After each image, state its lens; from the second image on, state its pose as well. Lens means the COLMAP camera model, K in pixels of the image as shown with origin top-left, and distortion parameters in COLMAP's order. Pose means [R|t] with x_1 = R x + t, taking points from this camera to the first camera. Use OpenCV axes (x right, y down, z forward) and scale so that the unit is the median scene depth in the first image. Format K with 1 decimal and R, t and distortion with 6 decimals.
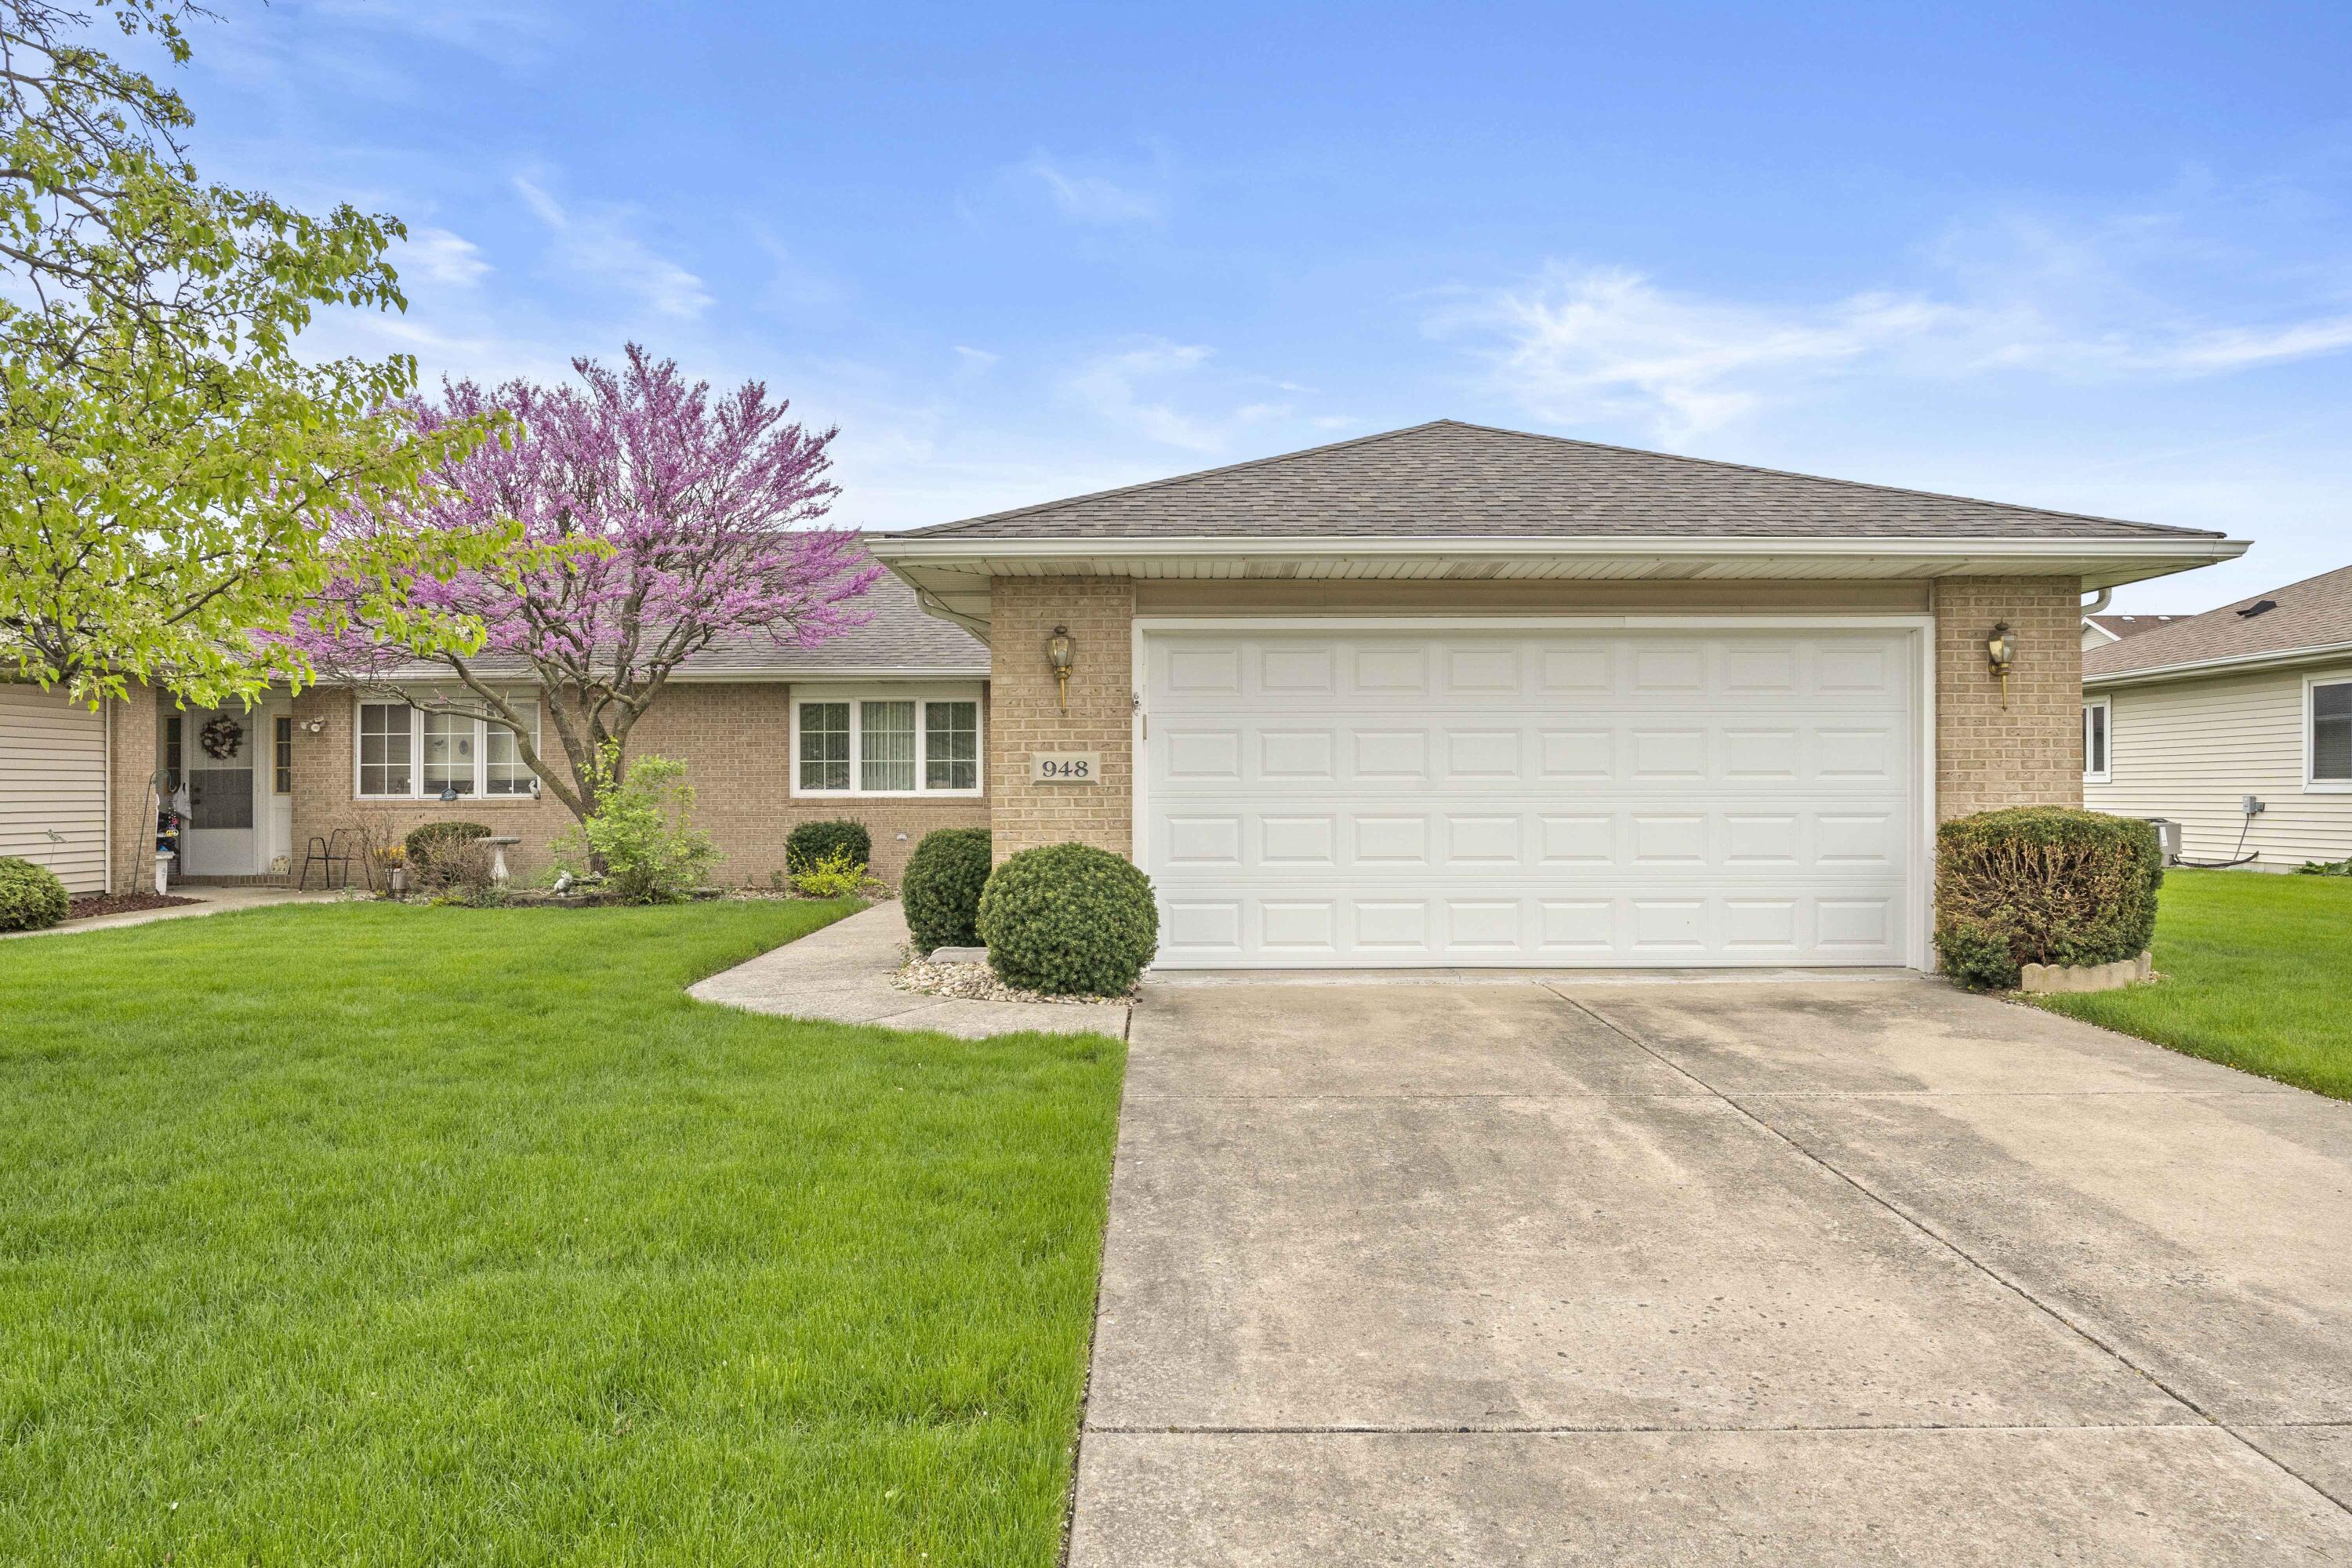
lens RADIAL K [[1563.4, 0, 1177.4], [0, 1563.4, 794.0], [0, 0, 1]] dist [-0.008036, -0.001157]
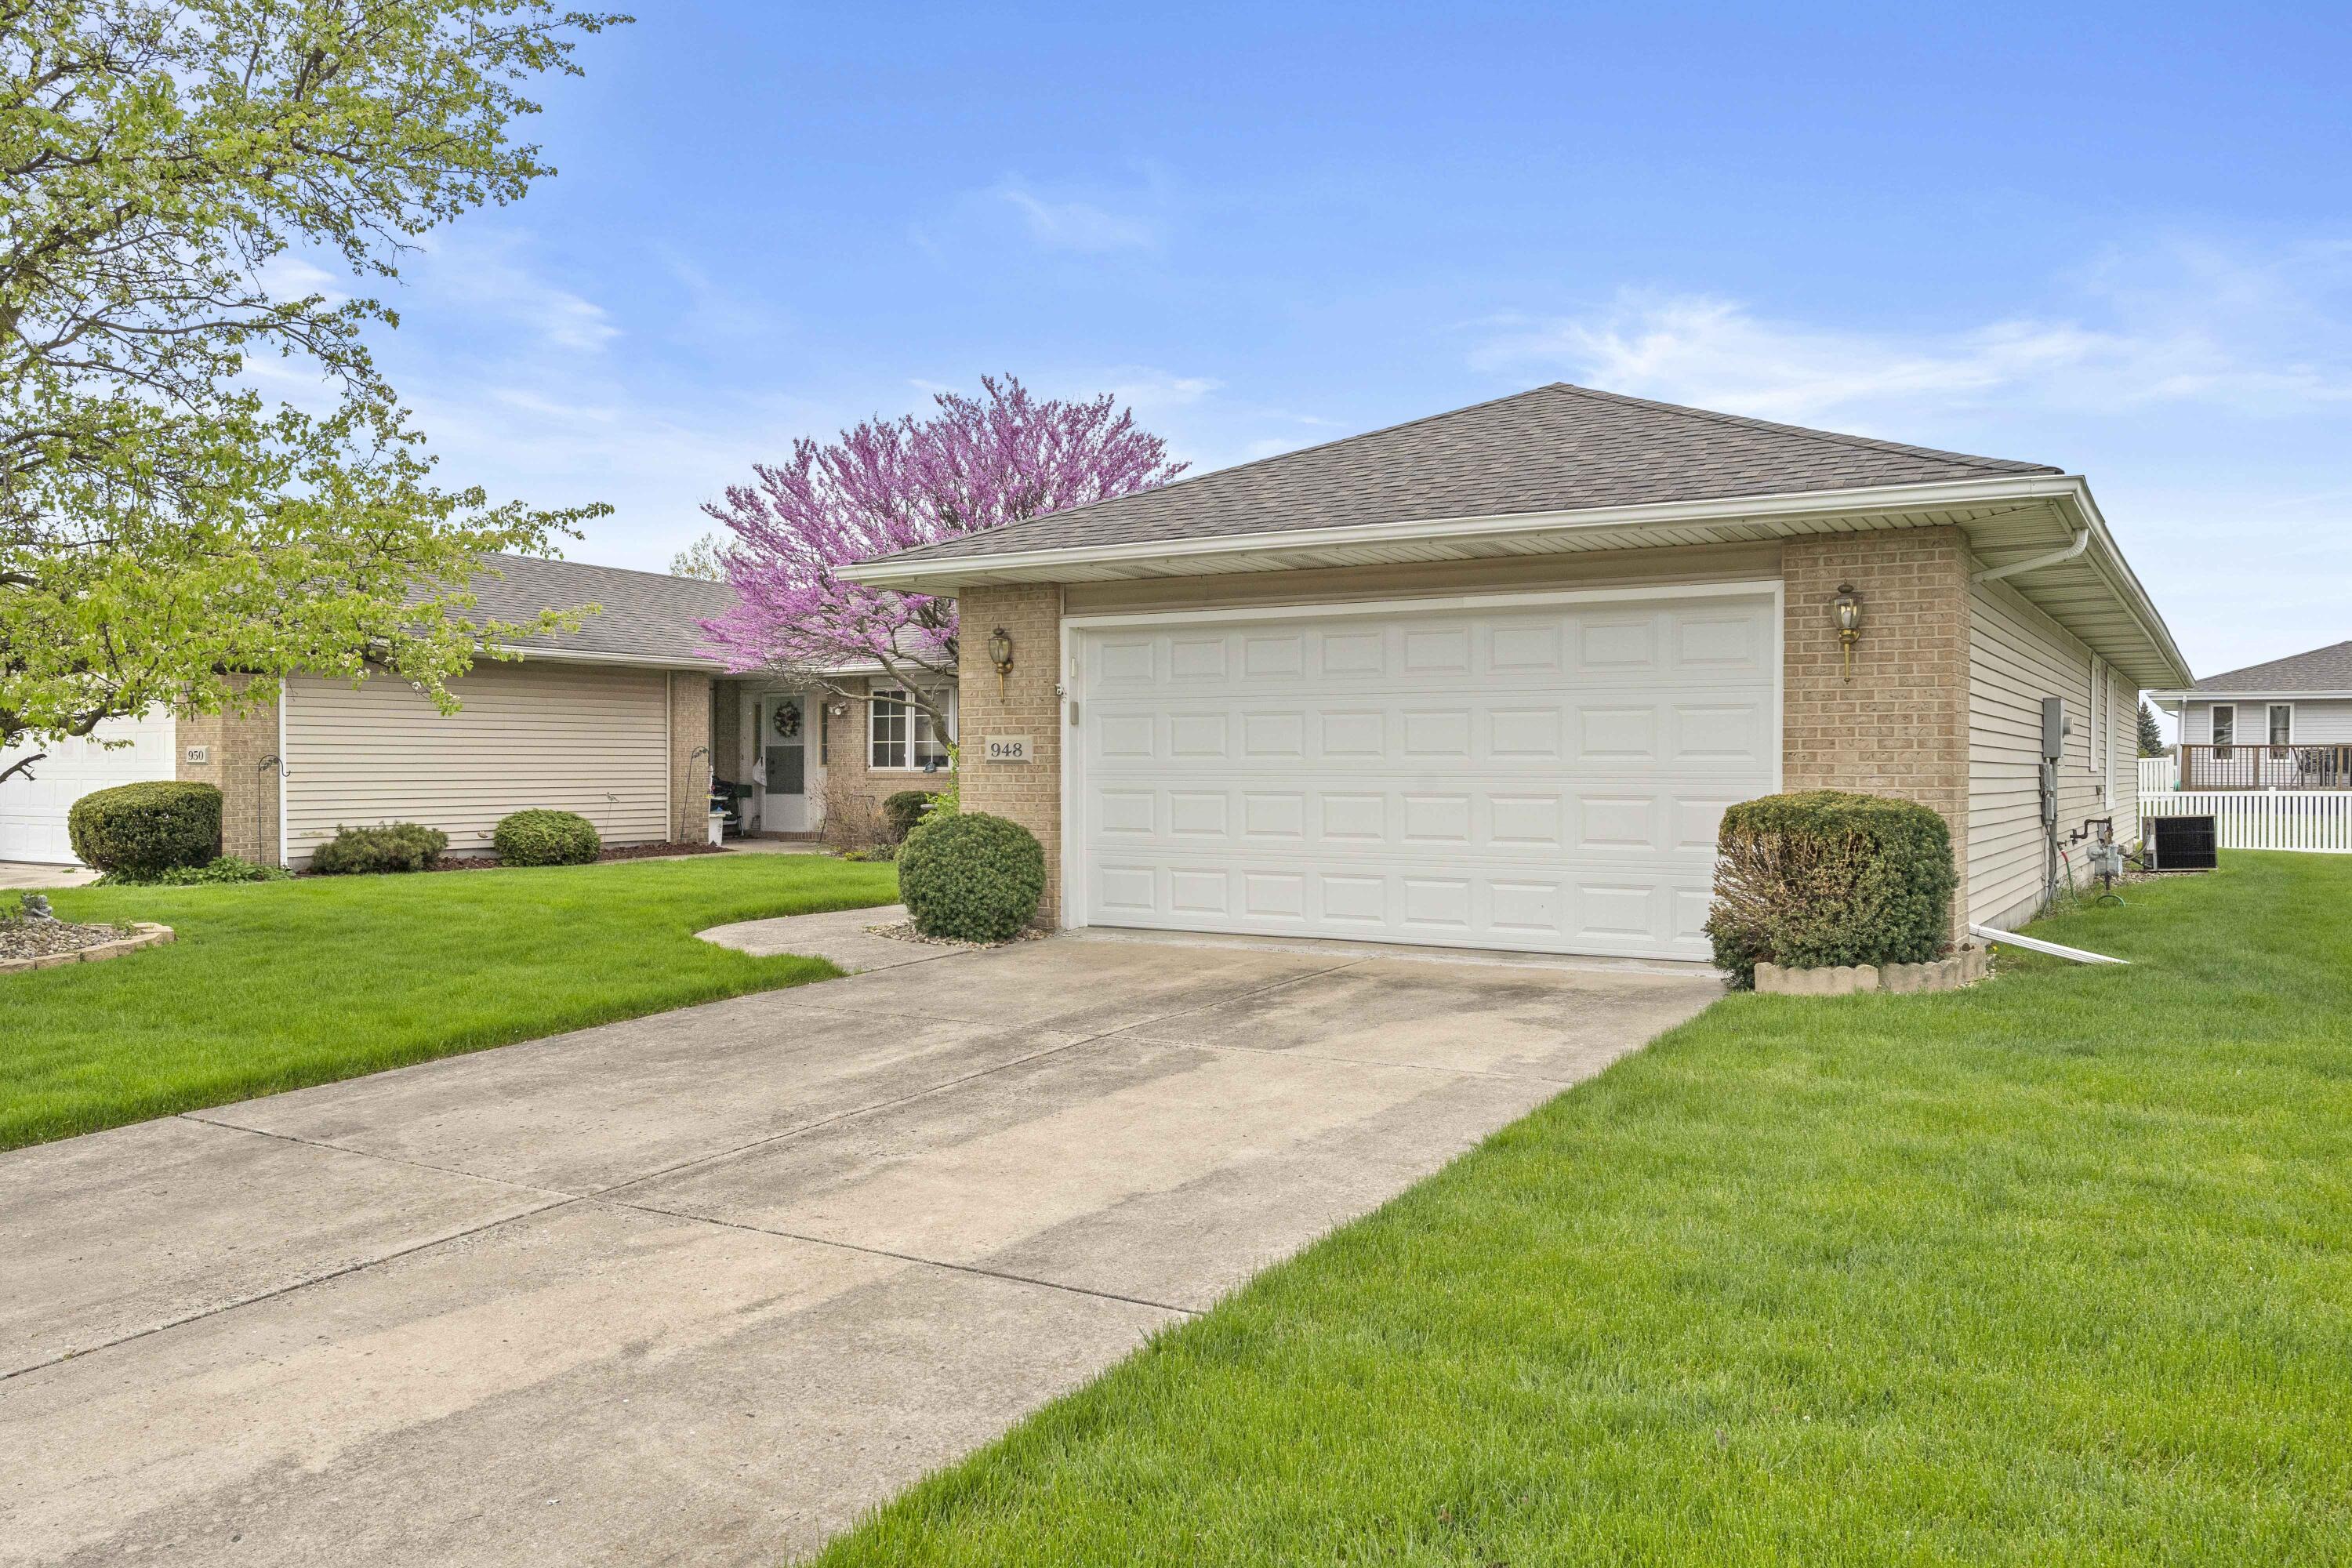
lens RADIAL K [[1775.1, 0, 1176.4], [0, 1775.1, 787.3], [0, 0, 1]] dist [0.011764, 0.000967]
pose [[0.847492, 0.010665, -0.530701, 0.717157], [-0.003994, 0.999898, 0.013716, -0.006340], [0.530793, -0.009504, 0.847448, -0.060110]]
